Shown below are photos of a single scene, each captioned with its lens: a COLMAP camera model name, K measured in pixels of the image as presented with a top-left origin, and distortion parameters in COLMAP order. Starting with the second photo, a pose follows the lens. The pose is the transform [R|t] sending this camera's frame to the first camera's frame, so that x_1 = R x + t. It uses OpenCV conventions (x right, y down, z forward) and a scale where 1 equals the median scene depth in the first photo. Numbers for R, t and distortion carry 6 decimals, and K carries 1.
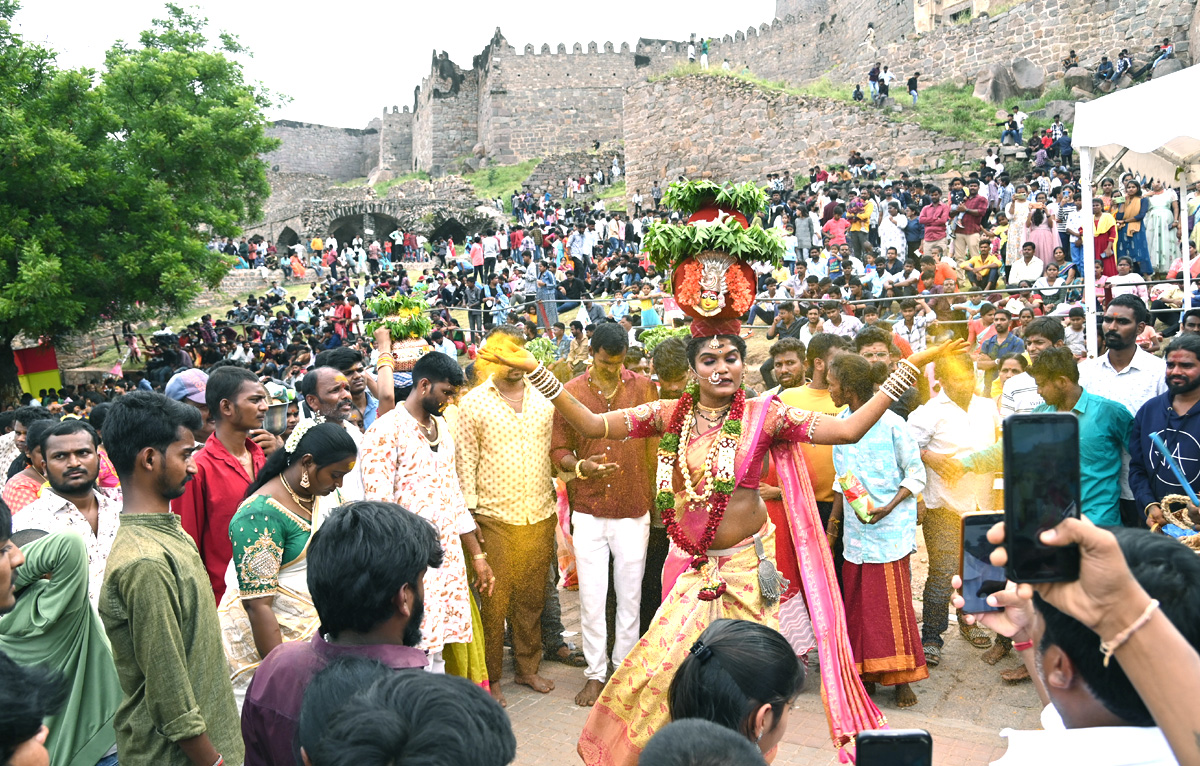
lens RADIAL K [[907.7, 0, 591.5], [0, 907.7, 401.9], [0, 0, 1]] dist [-0.118775, 0.066617]
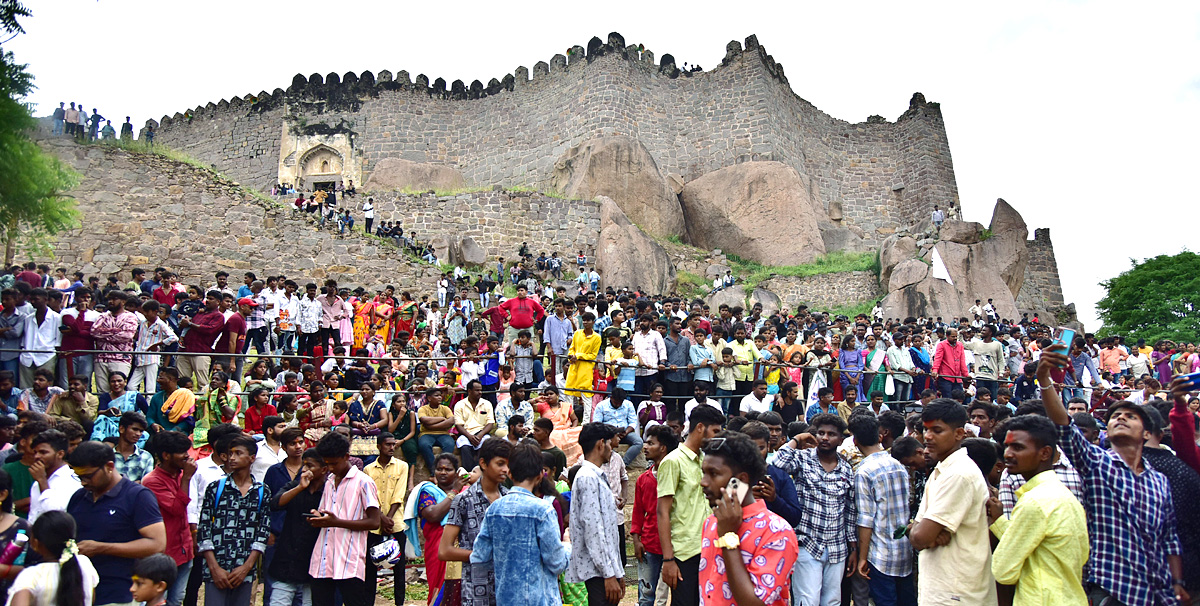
lens RADIAL K [[814.0, 0, 609.8], [0, 814.0, 355.9], [0, 0, 1]] dist [-0.048103, 0.004935]
pose [[0.514095, 0.157517, 0.843146, -0.304113], [0.056879, 0.974569, -0.216751, 0.013412], [-0.855845, 0.159388, 0.492061, 0.310437]]
